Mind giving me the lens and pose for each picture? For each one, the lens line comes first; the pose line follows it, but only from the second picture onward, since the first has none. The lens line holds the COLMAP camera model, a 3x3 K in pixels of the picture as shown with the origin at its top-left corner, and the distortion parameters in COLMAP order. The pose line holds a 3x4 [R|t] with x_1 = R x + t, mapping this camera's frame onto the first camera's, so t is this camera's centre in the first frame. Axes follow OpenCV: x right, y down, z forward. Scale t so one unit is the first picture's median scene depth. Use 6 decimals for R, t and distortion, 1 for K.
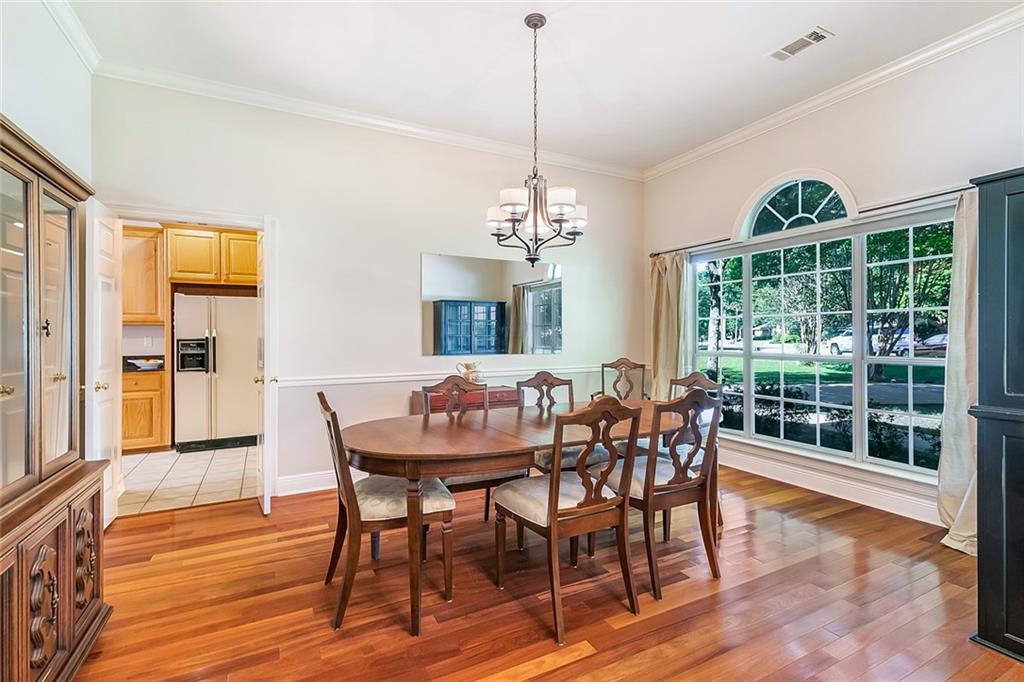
lens RADIAL K [[471.9, 0, 508.7], [0, 471.9, 331.4], [0, 0, 1]] dist [-0.000808, -0.000390]
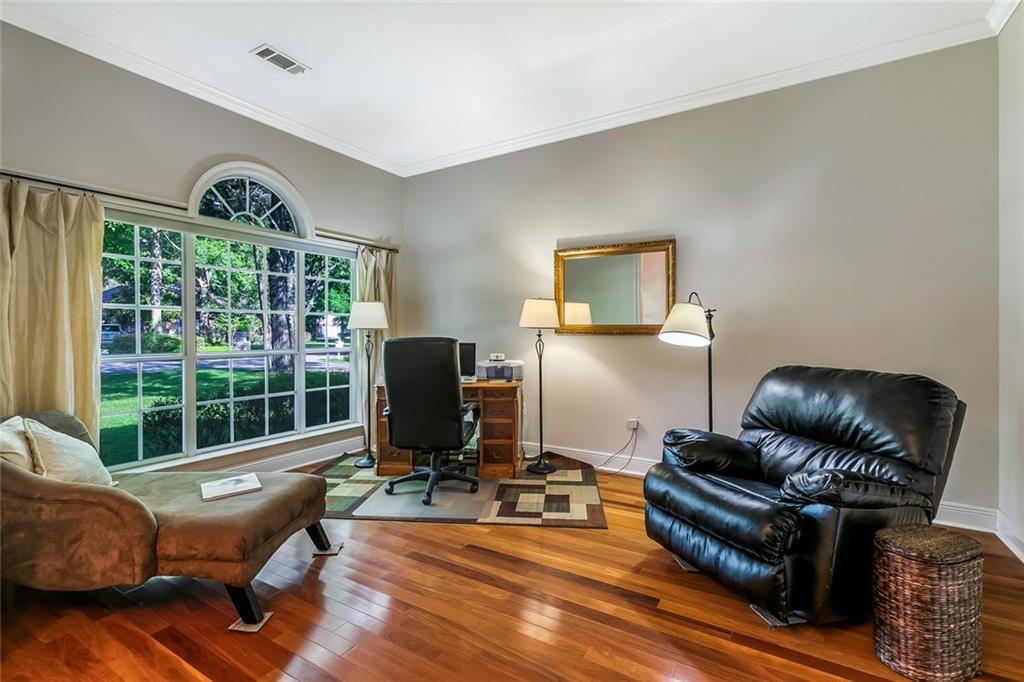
lens RADIAL K [[471.9, 0, 508.7], [0, 471.9, 331.4], [0, 0, 1]] dist [-0.000808, -0.000390]
pose [[-0.523491, 0.002862, 0.852026, -0.551207], [-0.003725, 0.999977, -0.005648, 0.010429], [-0.852023, -0.006131, -0.523469, 1.086895]]
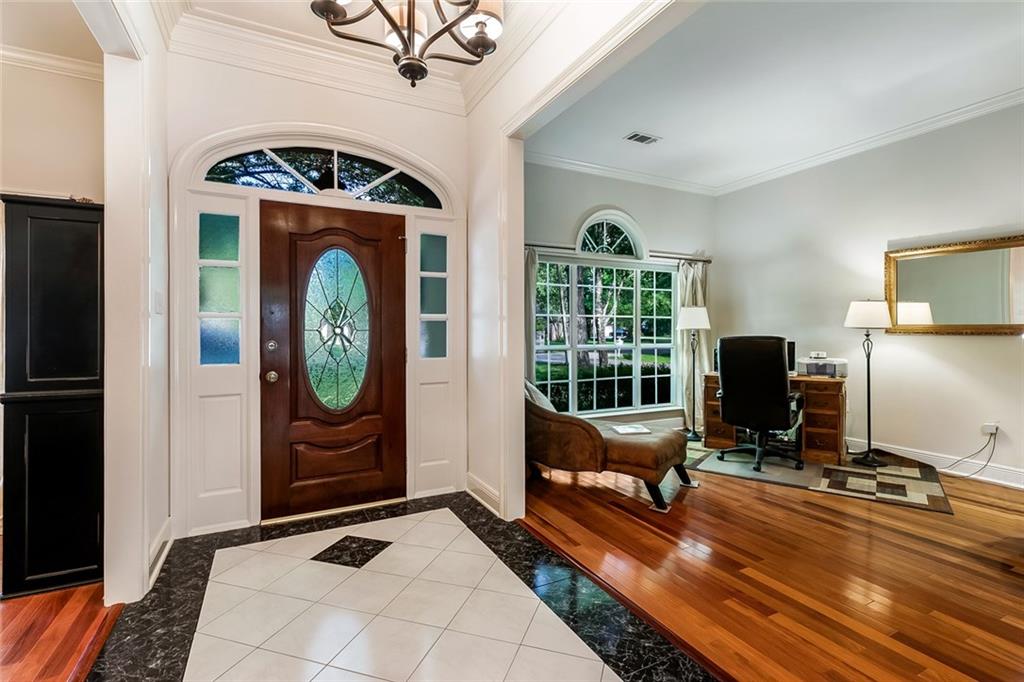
lens RADIAL K [[471.9, 0, 508.7], [0, 471.9, 331.4], [0, 0, 1]] dist [-0.000808, -0.000390]
pose [[0.003251, 0.001594, 0.999993, -0.803715], [-0.007472, 0.999971, -0.001570, 0.012346], [-0.999967, -0.007467, 0.003262, 1.319583]]
